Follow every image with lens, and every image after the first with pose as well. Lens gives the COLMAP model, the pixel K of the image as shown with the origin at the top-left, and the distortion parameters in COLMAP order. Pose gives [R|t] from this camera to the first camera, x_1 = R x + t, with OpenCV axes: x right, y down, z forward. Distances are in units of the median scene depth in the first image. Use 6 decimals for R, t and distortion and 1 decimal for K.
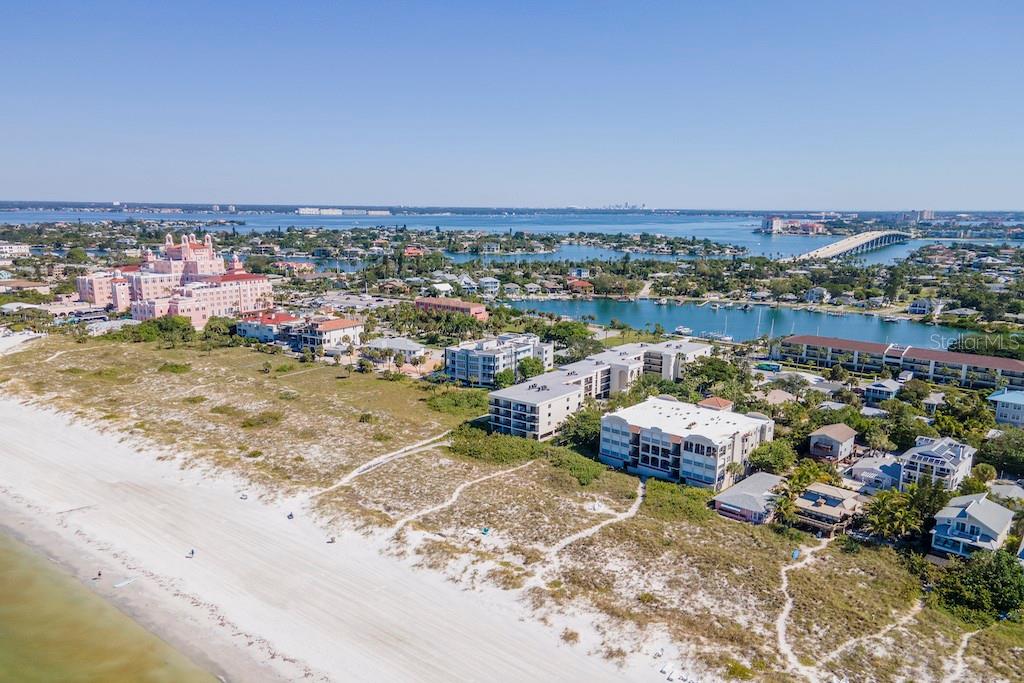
lens RADIAL K [[742.5, 0, 516.3], [0, 742.5, 348.9], [0, 0, 1]] dist [0.036809, 0.026944]
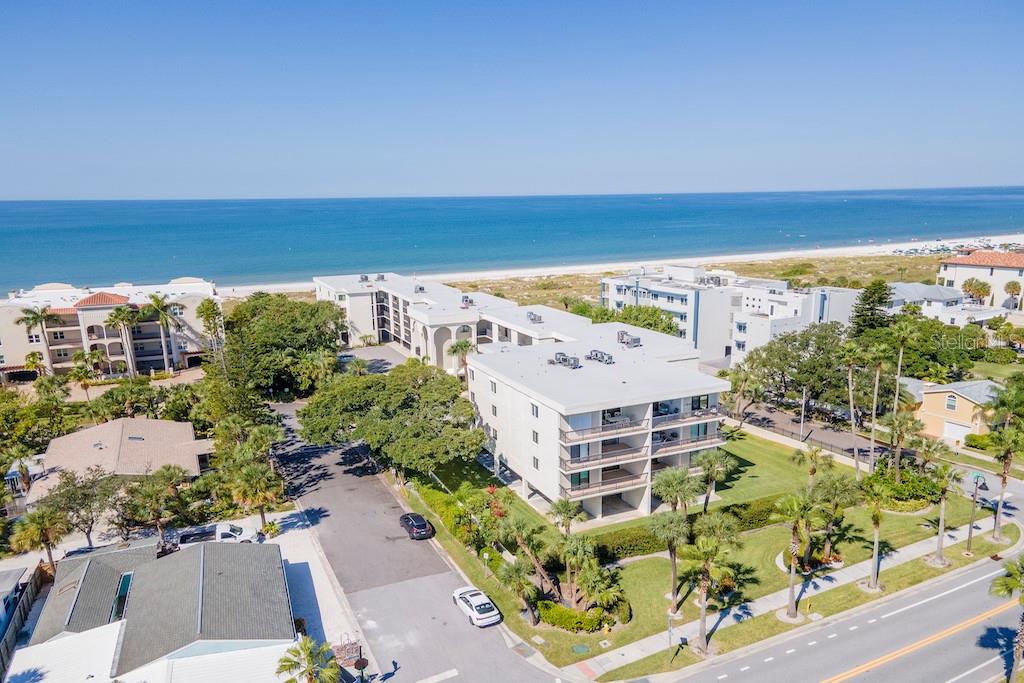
lens RADIAL K [[742.5, 0, 514.1], [0, 742.5, 336.4], [0, 0, 1]] dist [0.036809, 0.026944]
pose [[-0.449447, 0.166476, -0.877658, 0.481538], [-0.159788, 0.951654, 0.262339, -0.082598], [0.878900, 0.258147, -0.401117, 1.130351]]
